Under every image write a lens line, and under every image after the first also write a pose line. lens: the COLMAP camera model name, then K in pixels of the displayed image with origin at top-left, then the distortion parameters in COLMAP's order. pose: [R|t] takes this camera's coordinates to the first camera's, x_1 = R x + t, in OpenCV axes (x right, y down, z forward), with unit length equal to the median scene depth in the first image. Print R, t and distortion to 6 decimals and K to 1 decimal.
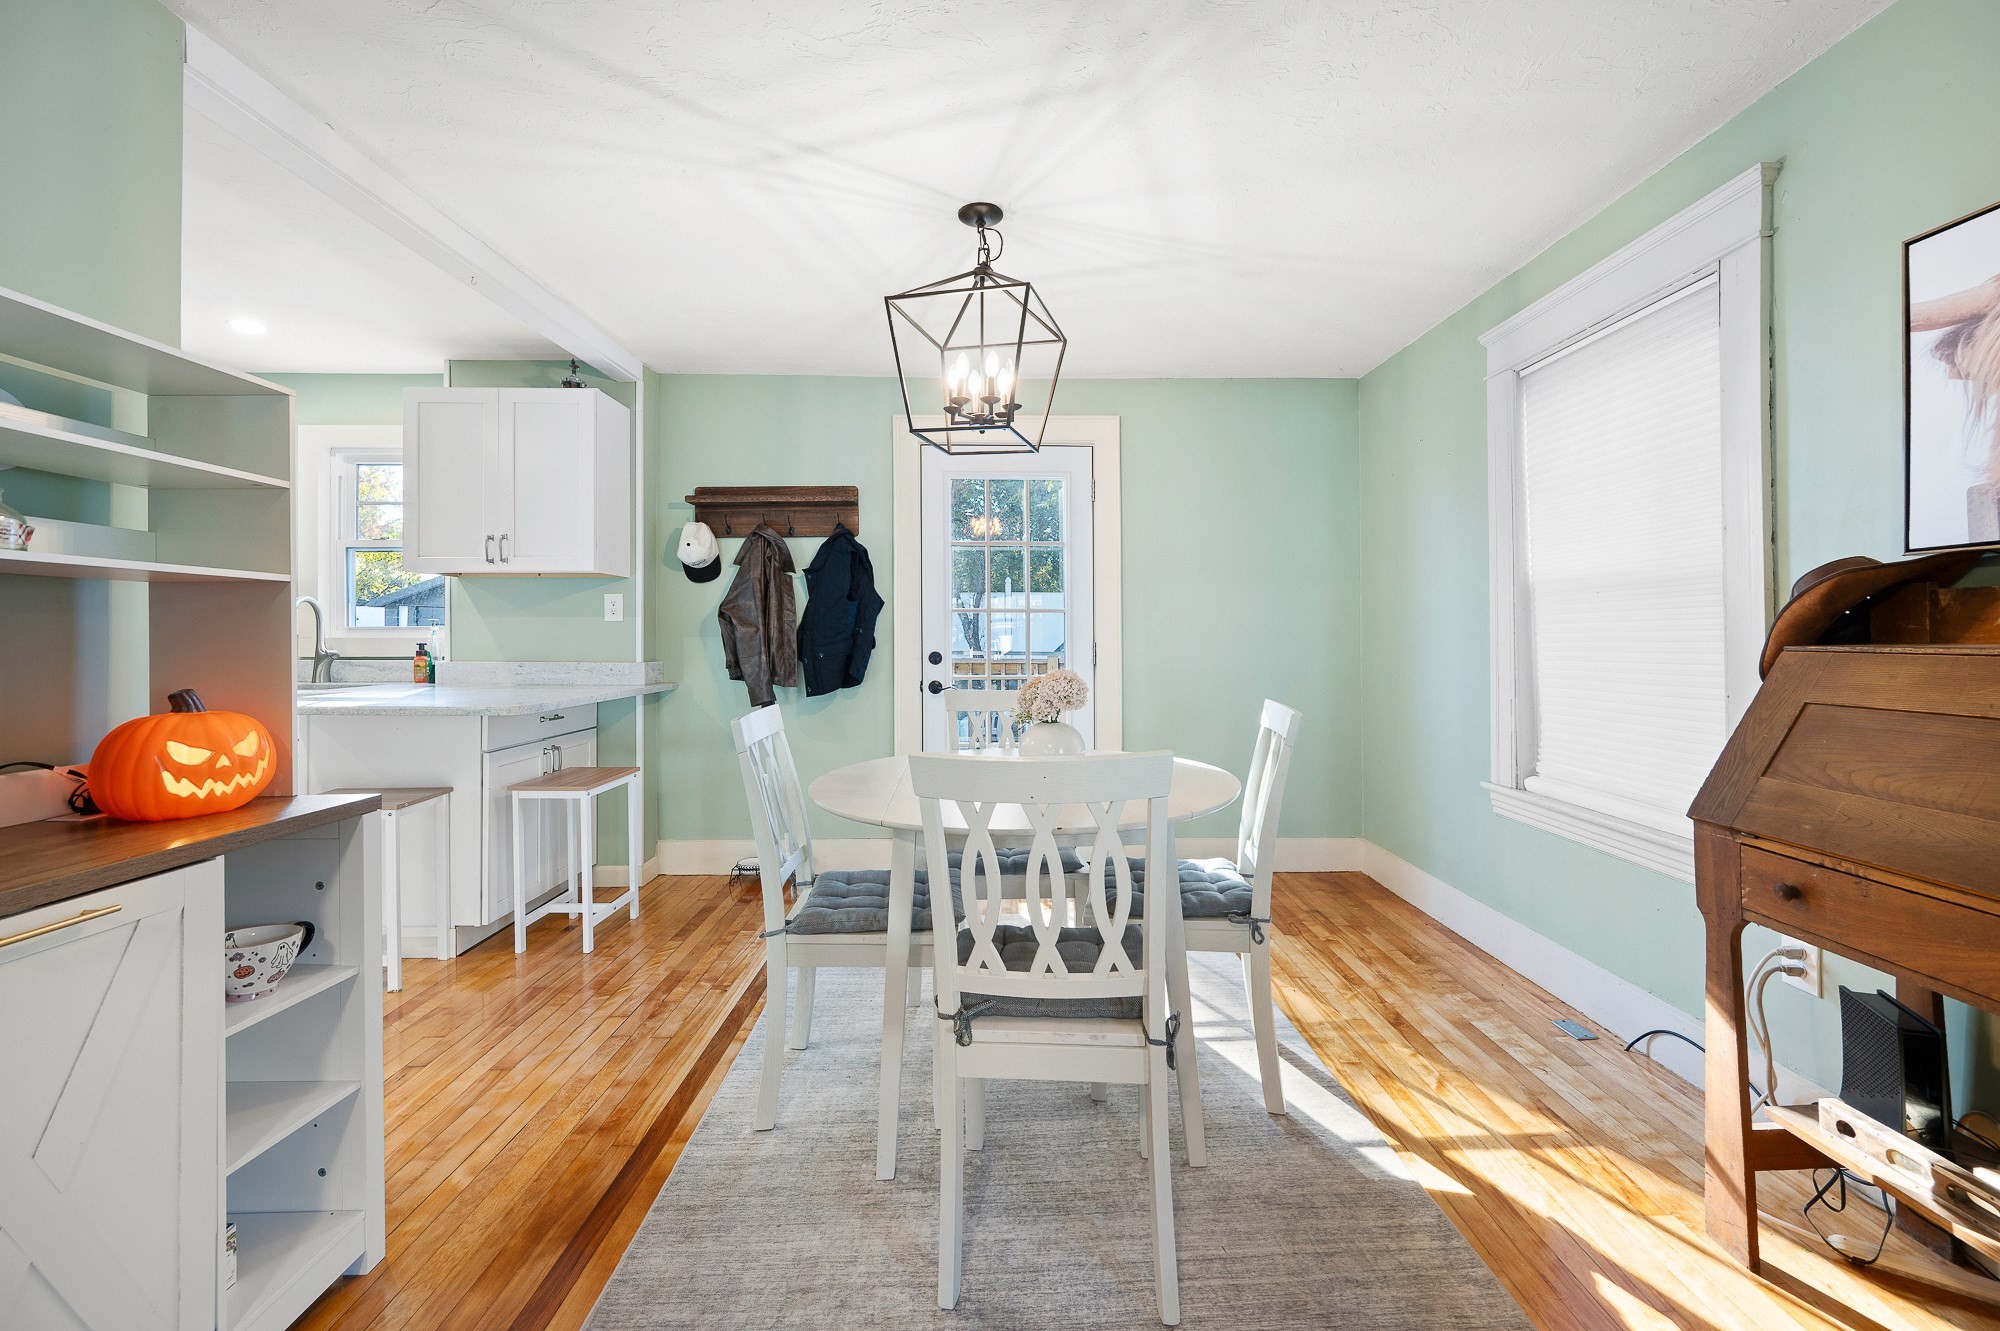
lens RADIAL K [[818.0, 0, 984.5], [0, 818.0, 630.6], [0, 0, 1]] dist [0.001557, 0.000189]
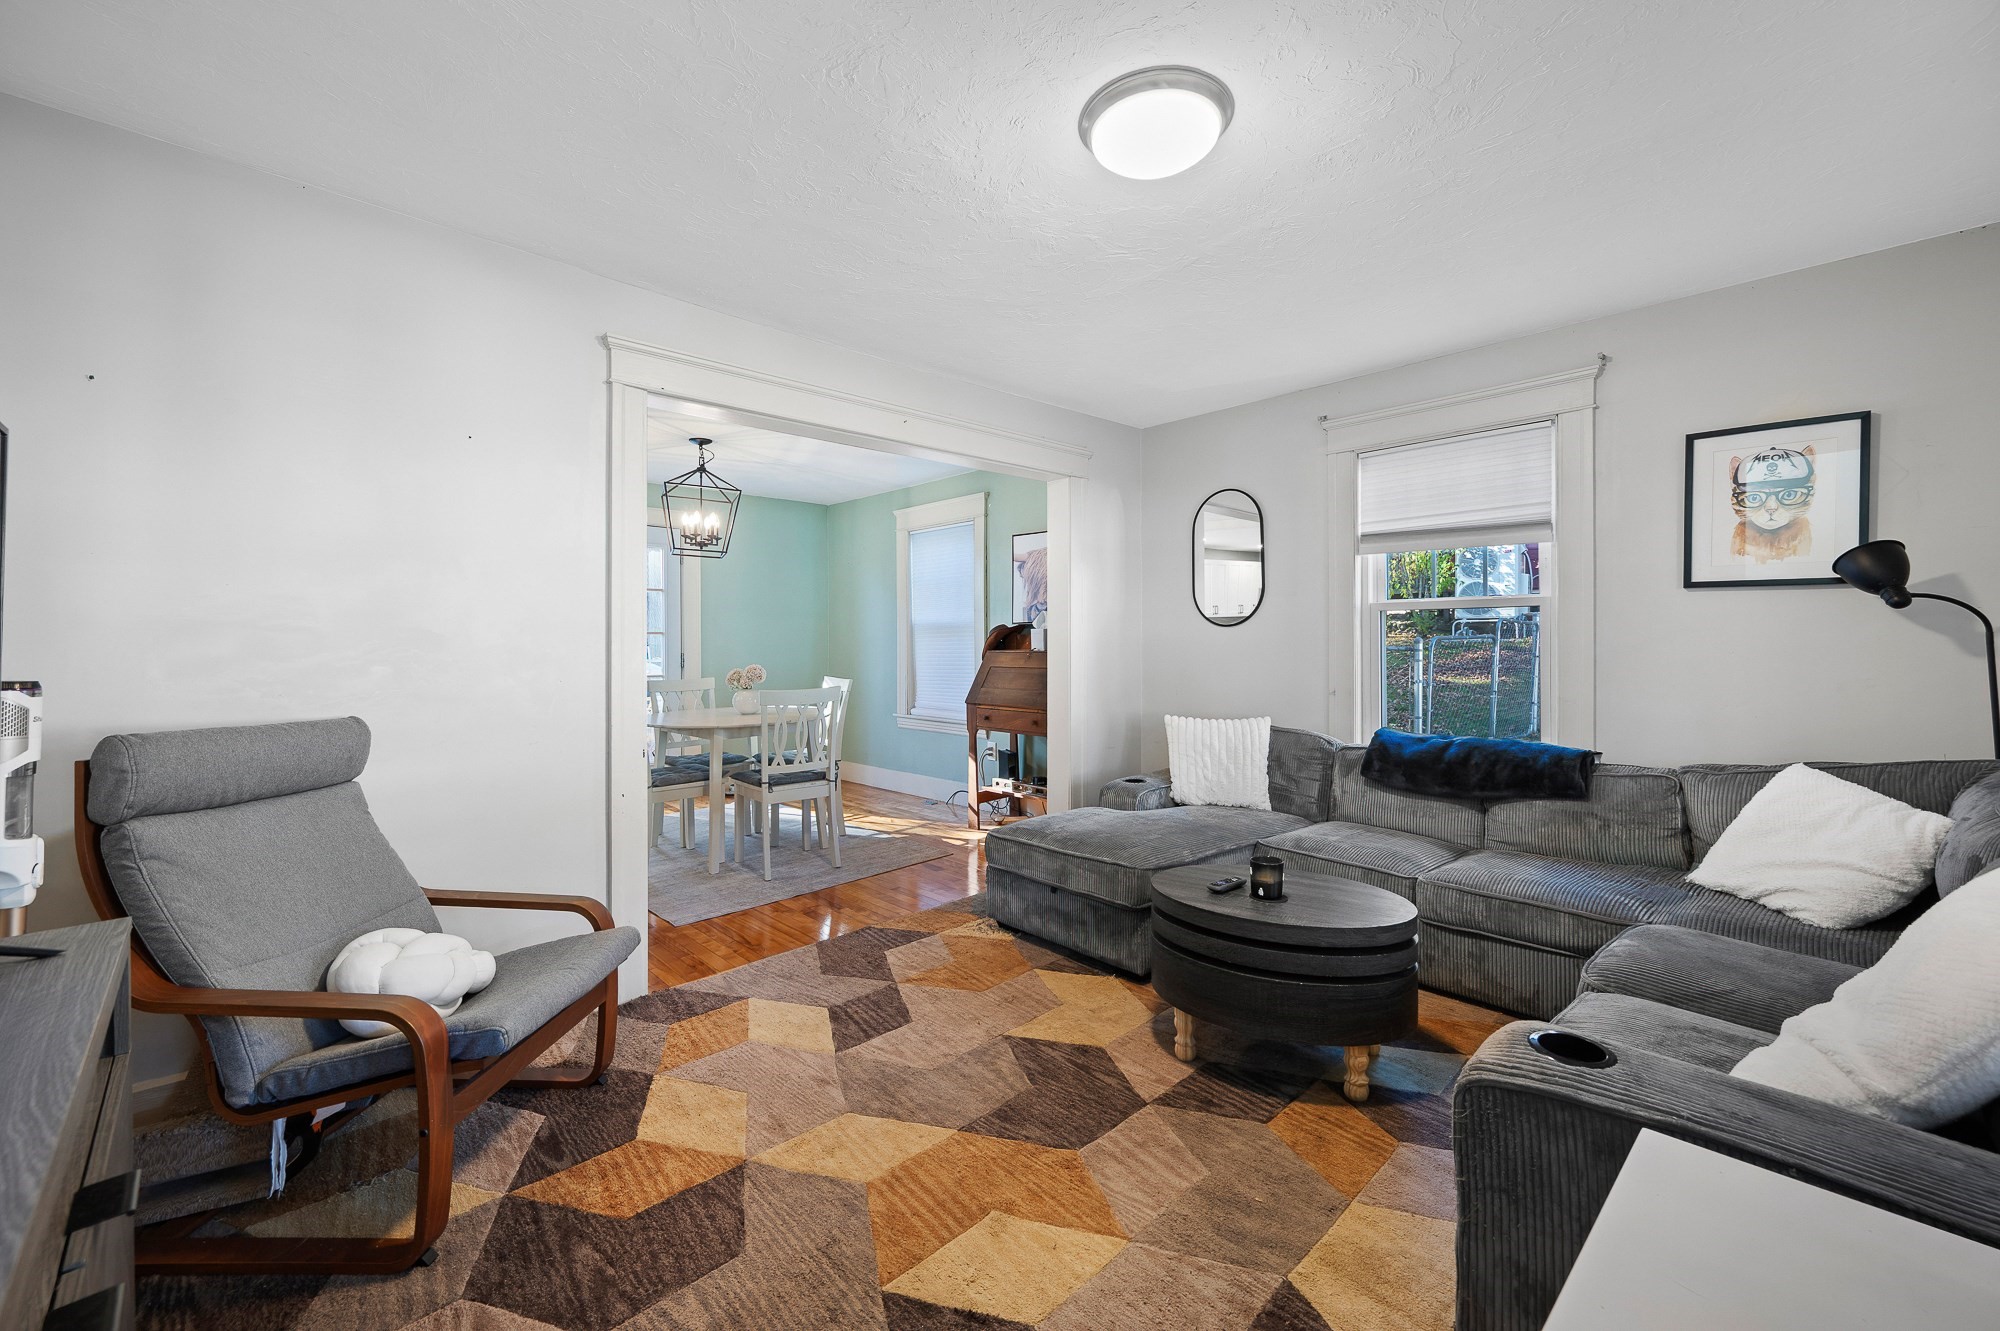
lens RADIAL K [[781.9, 0, 1004.0], [0, 781.9, 642.4], [0, 0, 1]] dist [0.000448, 0.000013]
pose [[0.725626, -0.000831, 0.688089, -1.063117], [-0.003311, 0.999983, 0.004699, -0.027939], [-0.688082, -0.005688, 0.725611, -1.238026]]
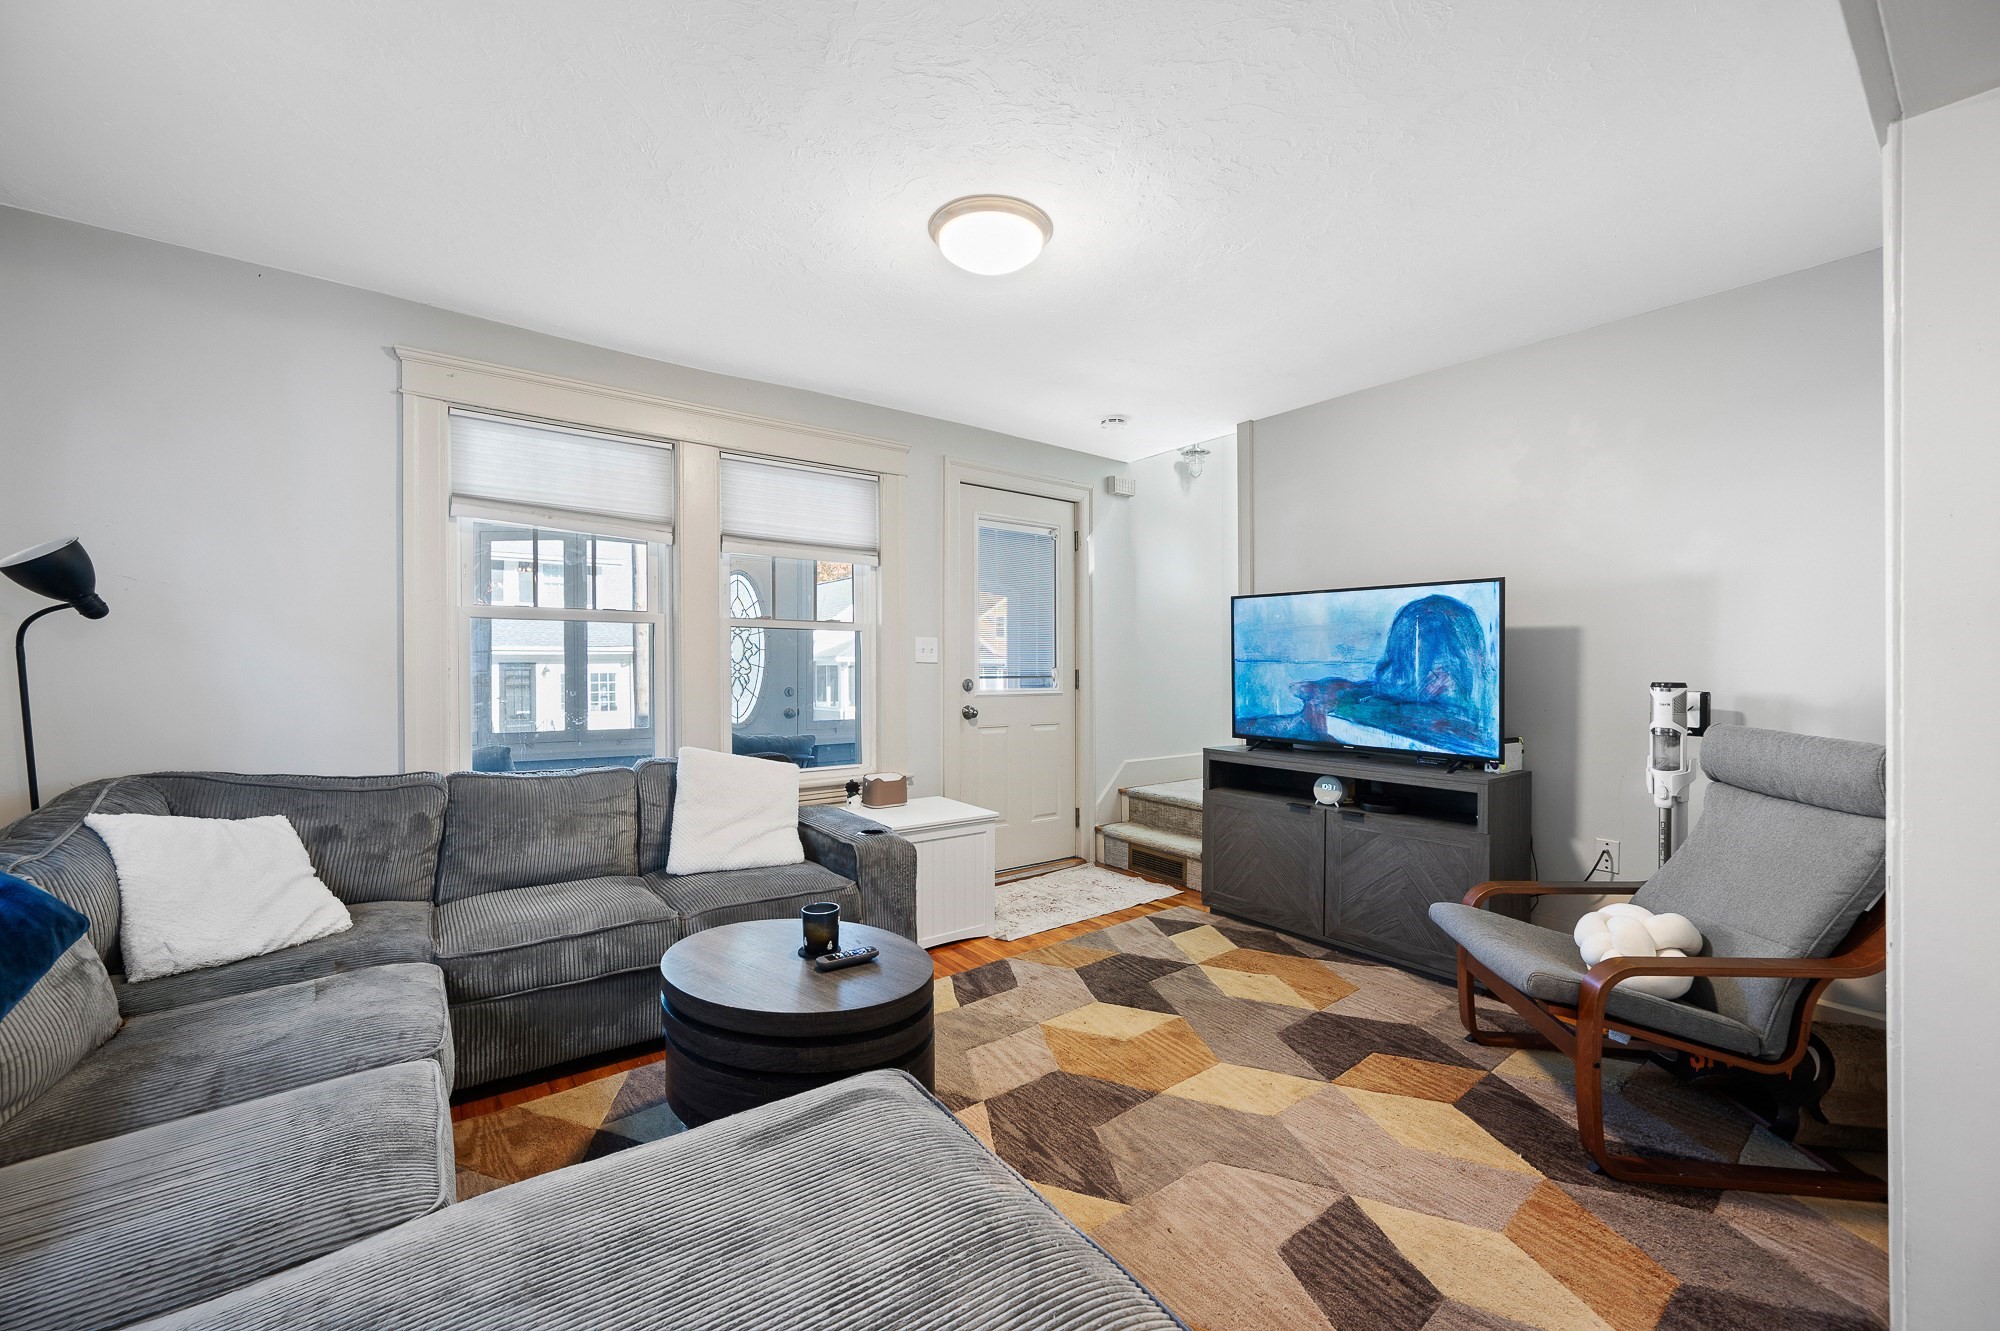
lens RADIAL K [[799.5, 0, 1002.2], [0, 799.5, 663.0], [0, 0, 1]] dist [0.000182, -0.000086]
pose [[-0.793158, -0.009285, -0.608945, 0.544281], [-0.001709, 0.999914, -0.013021, -0.006146], [0.609014, -0.009287, -0.793105, 0.376380]]
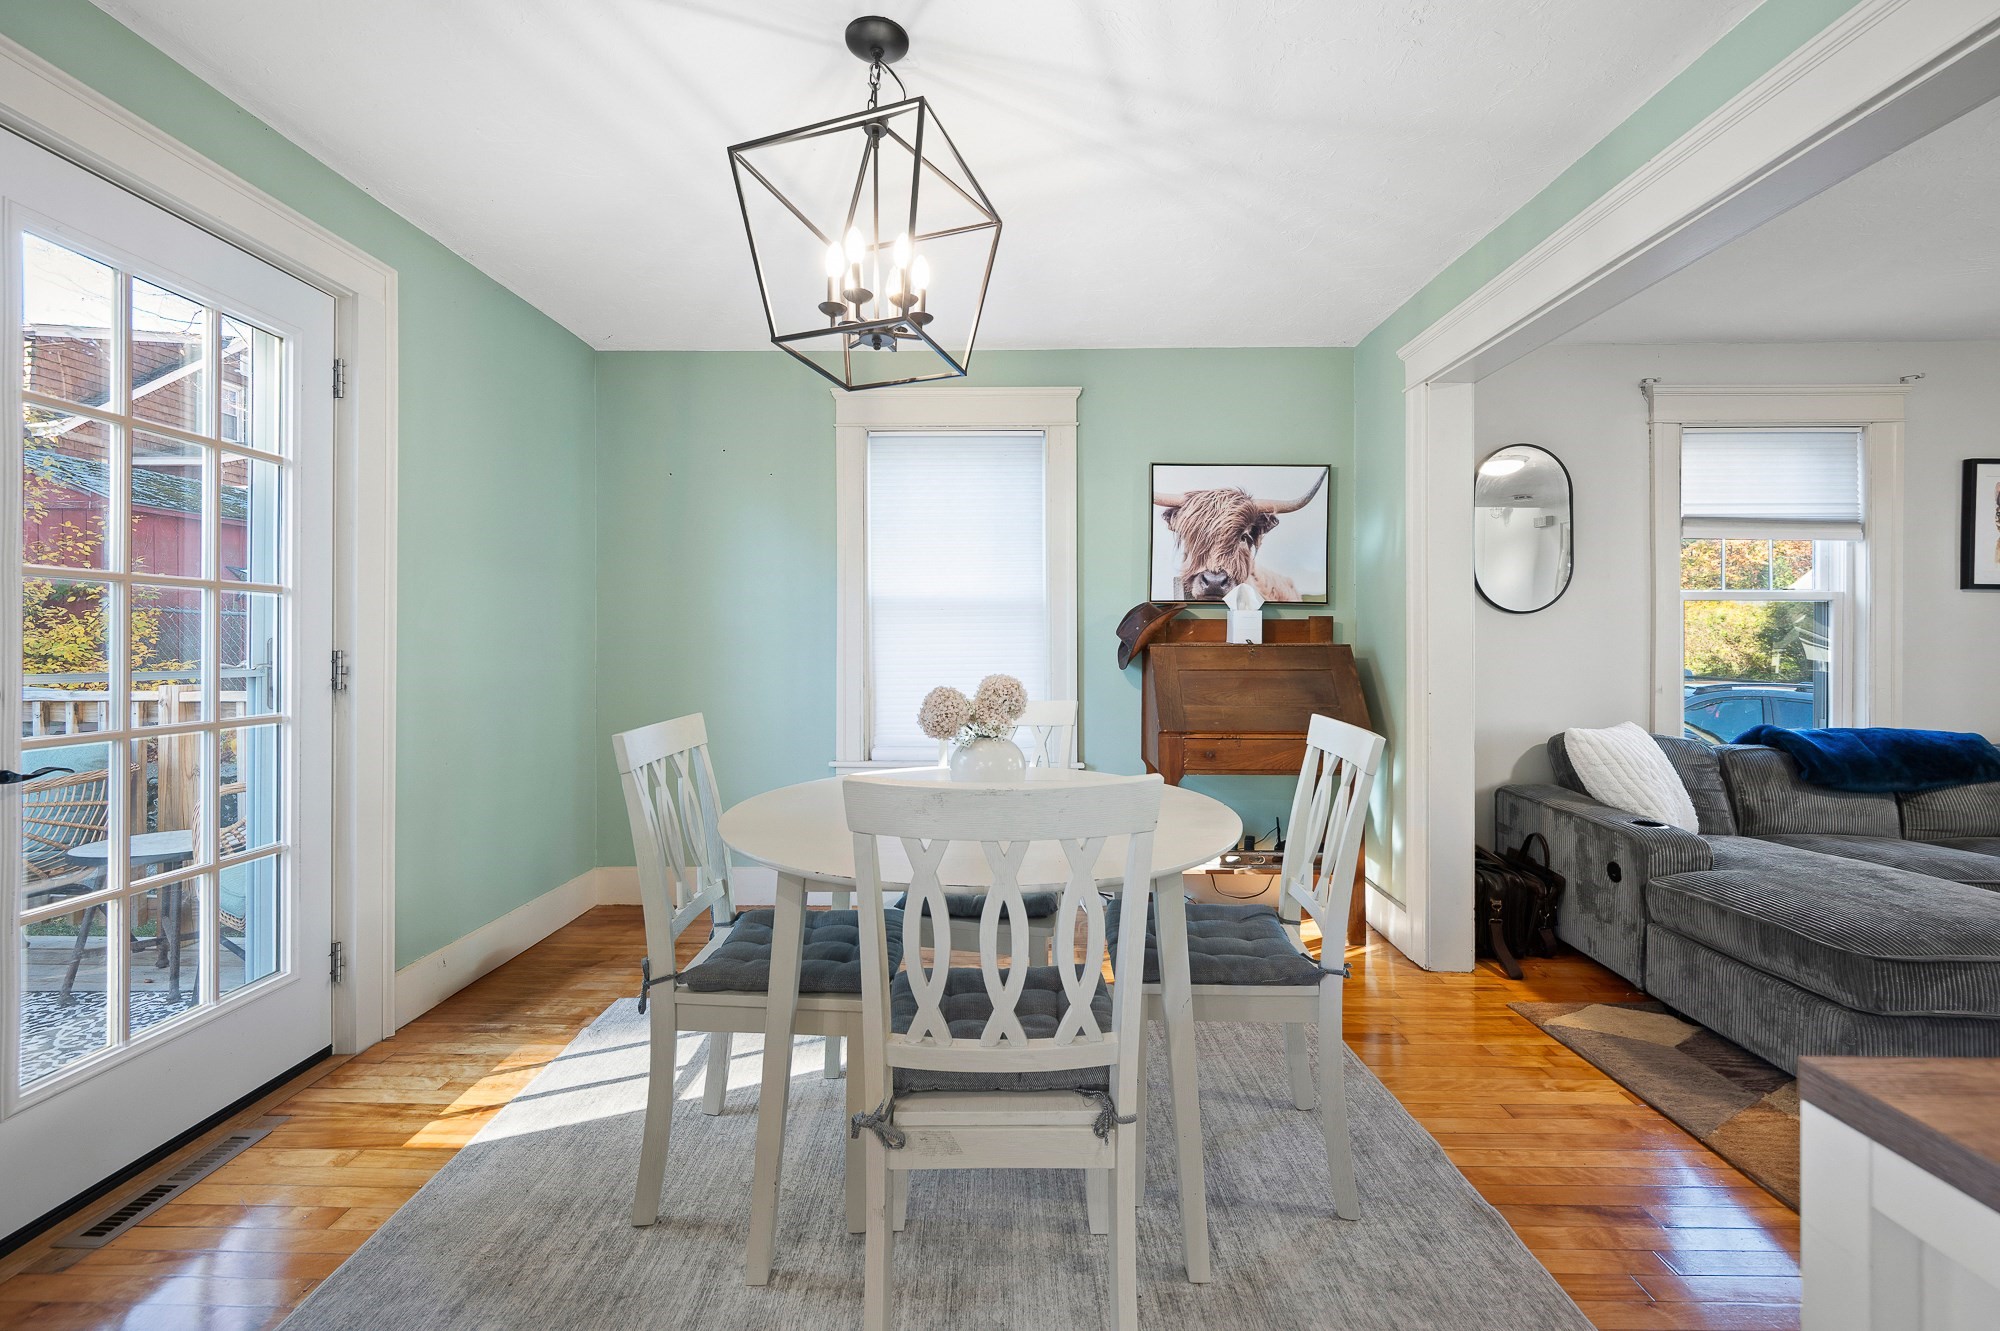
lens RADIAL K [[781.9, 0, 1004.0], [0, 781.9, 642.4], [0, 0, 1]] dist [0.000448, 0.000013]
pose [[0.023994, -0.002756, 0.999708, -0.899996], [-0.010375, 0.999942, 0.003005, 0.011127], [-0.999658, -0.010444, 0.023964, 1.187175]]
